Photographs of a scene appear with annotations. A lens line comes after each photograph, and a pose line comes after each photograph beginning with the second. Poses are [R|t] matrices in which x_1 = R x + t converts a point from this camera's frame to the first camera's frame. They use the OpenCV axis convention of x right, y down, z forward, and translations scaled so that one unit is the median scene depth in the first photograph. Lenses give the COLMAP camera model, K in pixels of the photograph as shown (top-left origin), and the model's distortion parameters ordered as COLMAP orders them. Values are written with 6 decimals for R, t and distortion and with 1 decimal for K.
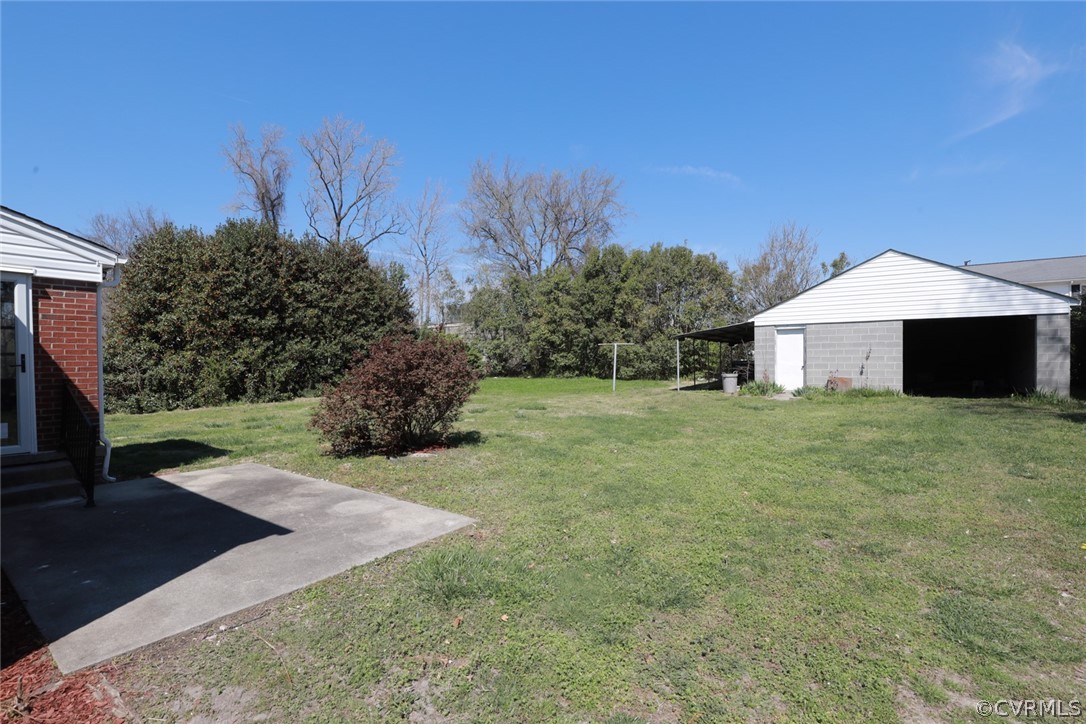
lens RADIAL K [[501.0, 0, 544.5], [0, 501.0, 365.6], [0, 0, 1]] dist [-0.028475, 0.001622]
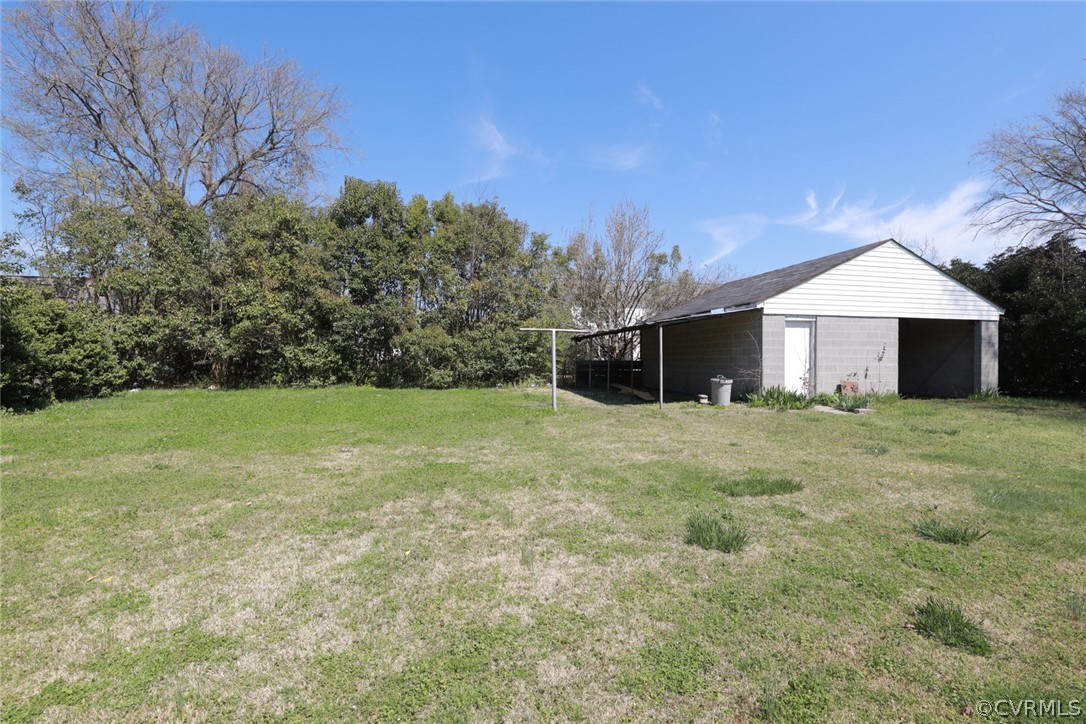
lens RADIAL K [[501.0, 0, 542.3], [0, 501.0, 366.5], [0, 0, 1]] dist [-0.028475, 0.001622]
pose [[0.688449, -0.001221, 0.725284, -0.337431], [-0.001682, 0.999993, 0.003279, -0.003621], [-0.725283, -0.003477, 0.688442, 0.725309]]
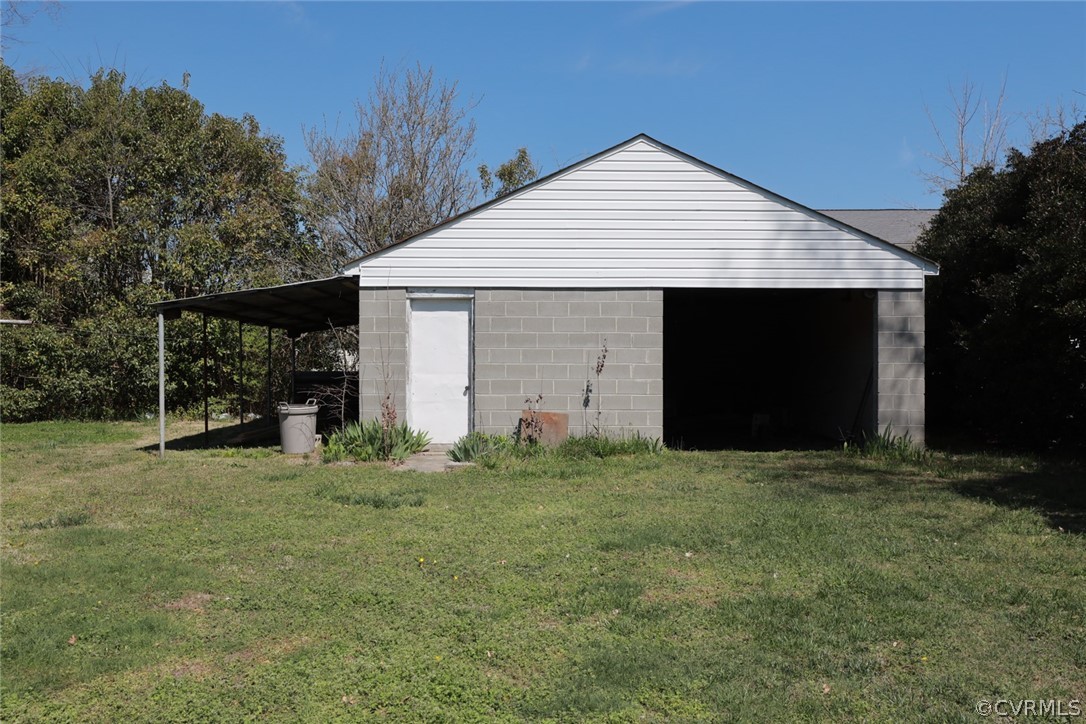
lens RADIAL K [[1034.8, 0, 548.0], [0, 1034.8, 359.7], [0, 0, 1]] dist [0.034669, 0.000000]
pose [[0.816598, 0.014115, 0.577034, 0.061214], [-0.003284, 0.999798, -0.019809, -0.004371], [-0.577197, 0.014281, 0.816480, 0.224539]]
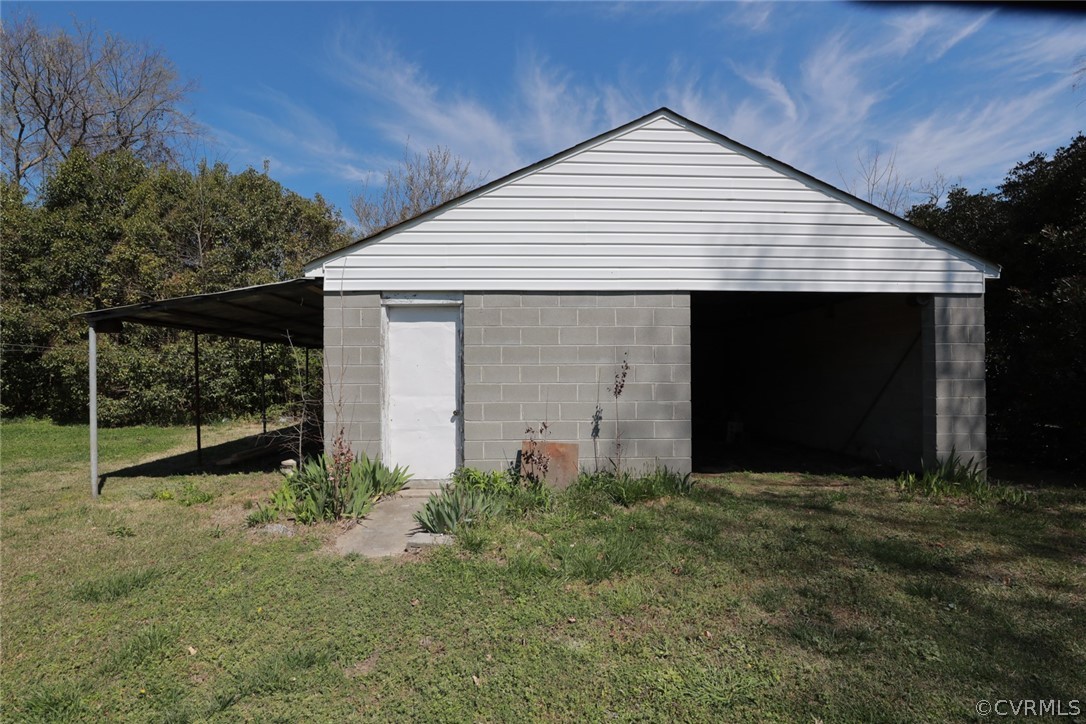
lens RADIAL K [[501.0, 0, 539.7], [0, 501.0, 371.4], [0, 0, 1]] dist [-0.028475, 0.001622]
pose [[0.807416, 0.007356, 0.589937, 0.339661], [0.002528, 0.999870, -0.015928, -0.020357], [-0.589977, 0.014352, 0.807292, 0.642681]]
